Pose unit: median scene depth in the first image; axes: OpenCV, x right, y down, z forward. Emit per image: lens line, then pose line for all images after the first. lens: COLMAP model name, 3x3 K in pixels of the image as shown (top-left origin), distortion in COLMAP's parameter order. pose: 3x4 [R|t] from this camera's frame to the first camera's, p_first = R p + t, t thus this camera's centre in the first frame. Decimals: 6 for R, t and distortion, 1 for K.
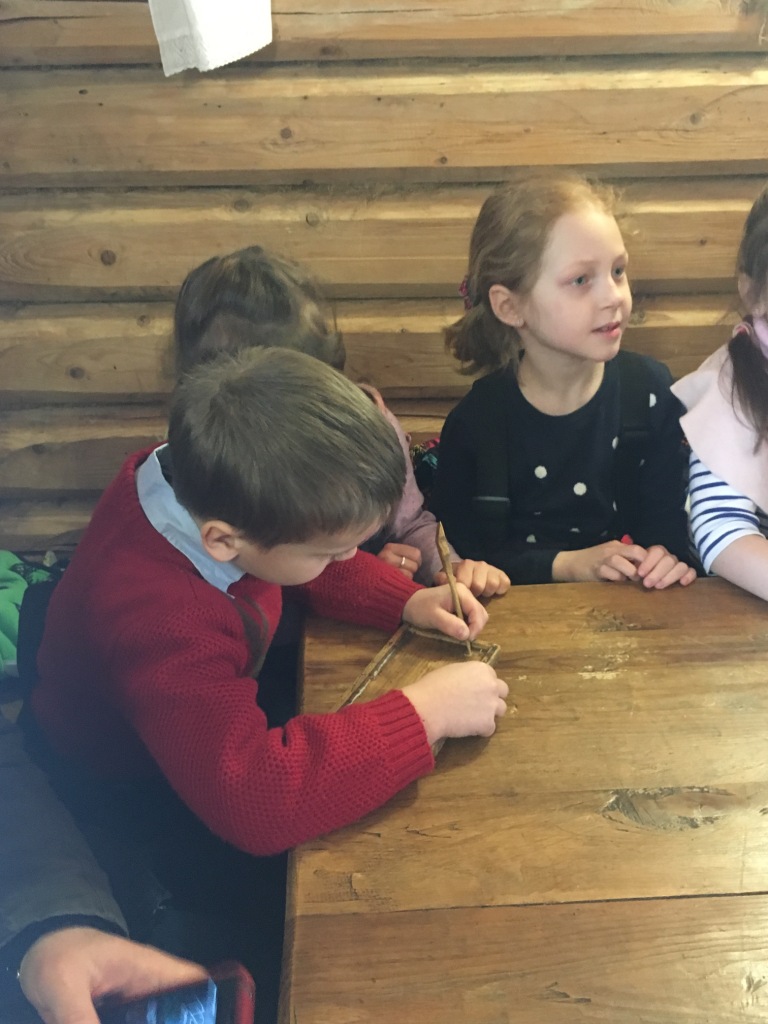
lens RADIAL K [[987.5, 0, 387.0], [0, 987.5, 506.5], [0, 0, 1]] dist [0.037280, 0.000000]
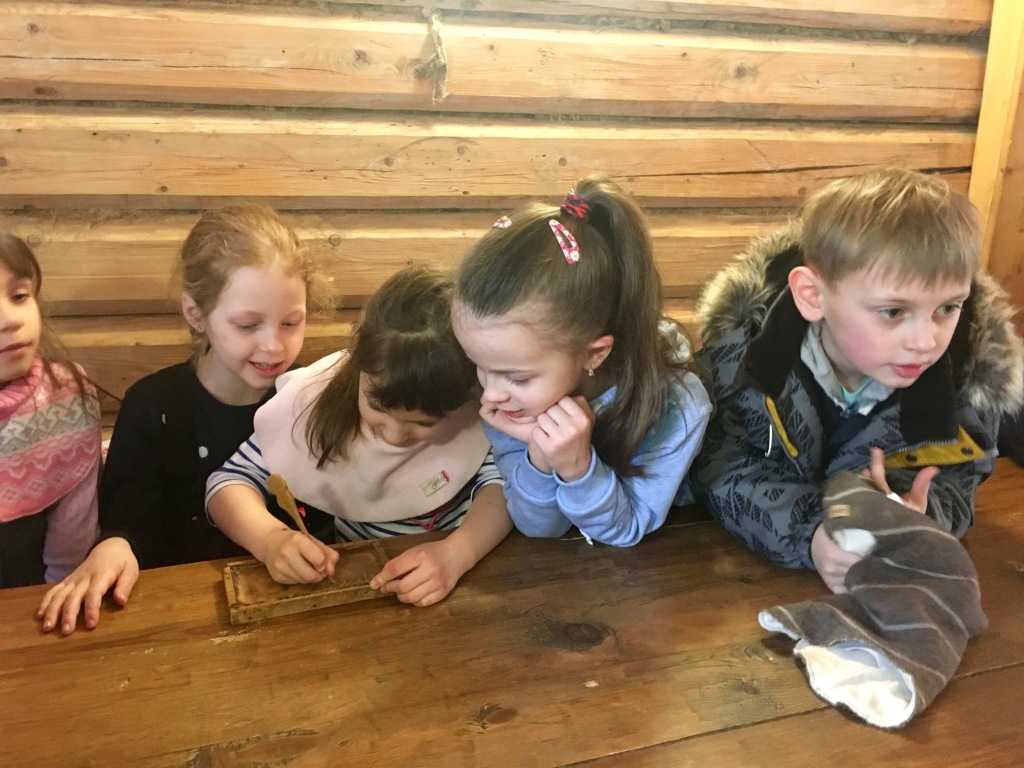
lens RADIAL K [[873.9, 0, 509.1], [0, 873.9, 380.3], [0, 0, 1]] dist [0.087386, -0.119915]
pose [[0.964388, -0.040091, 0.261435, 0.163856], [0.084365, 0.983440, -0.160400, 0.049325], [-0.250675, 0.176744, 0.951800, 0.009145]]
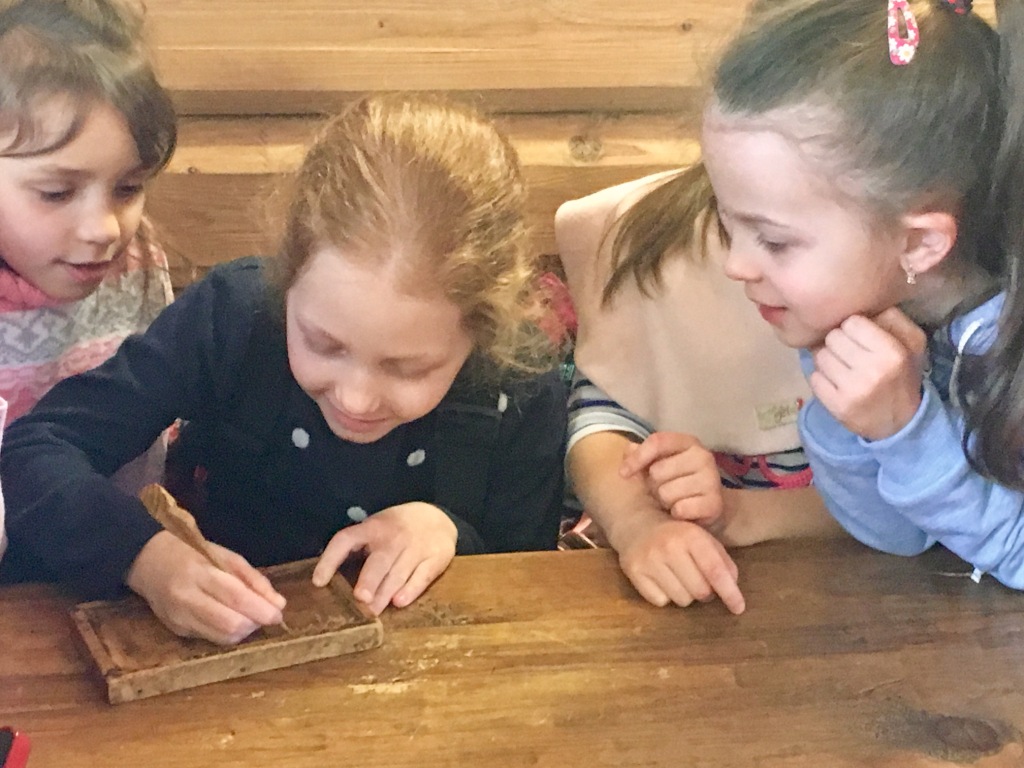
lens RADIAL K [[1925.9, 0, 513.2], [0, 1925.9, 382.0], [0, 0, 1]] dist [0.060817, 0.000000]
pose [[0.997081, -0.007883, 0.075941, 0.128639], [0.014313, 0.996320, -0.084504, 0.050688], [-0.074995, 0.085344, 0.993525, -0.152184]]
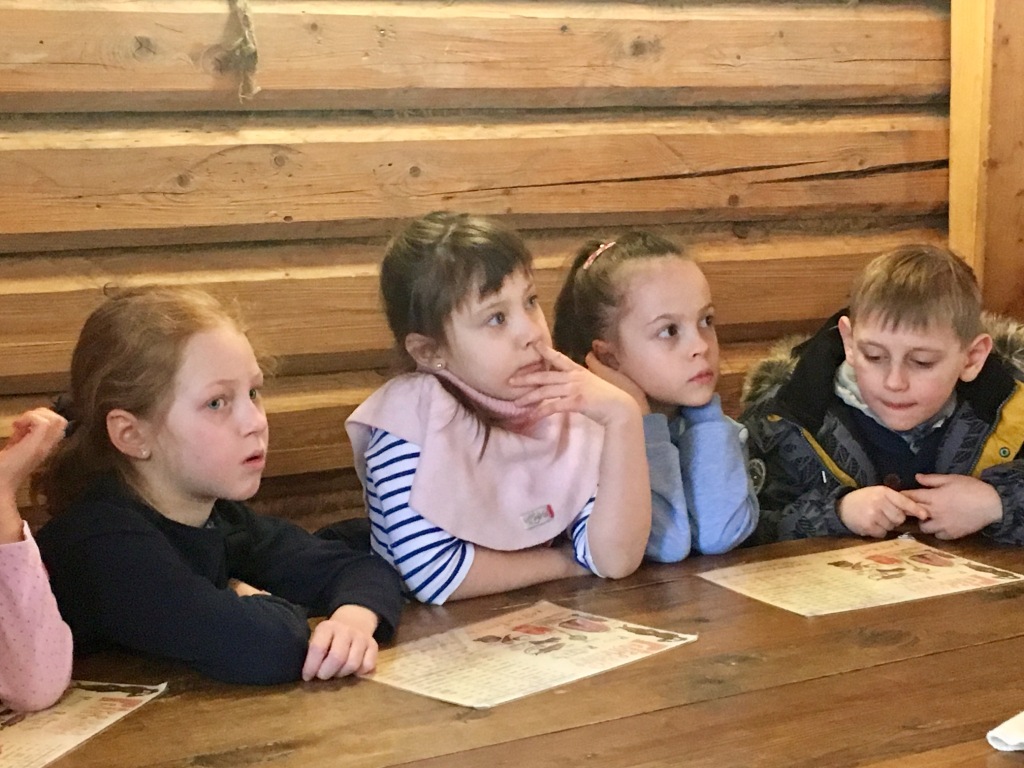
lens RADIAL K [[1862.2, 0, 516.1], [0, 1862.2, 375.4], [0, 0, 1]] dist [0.058925, 0.000000]
pose [[0.898430, -0.058752, 0.435169, -0.148436], [0.187839, 0.947183, -0.259925, 0.250060], [-0.396913, 0.315267, 0.862013, -0.465244]]
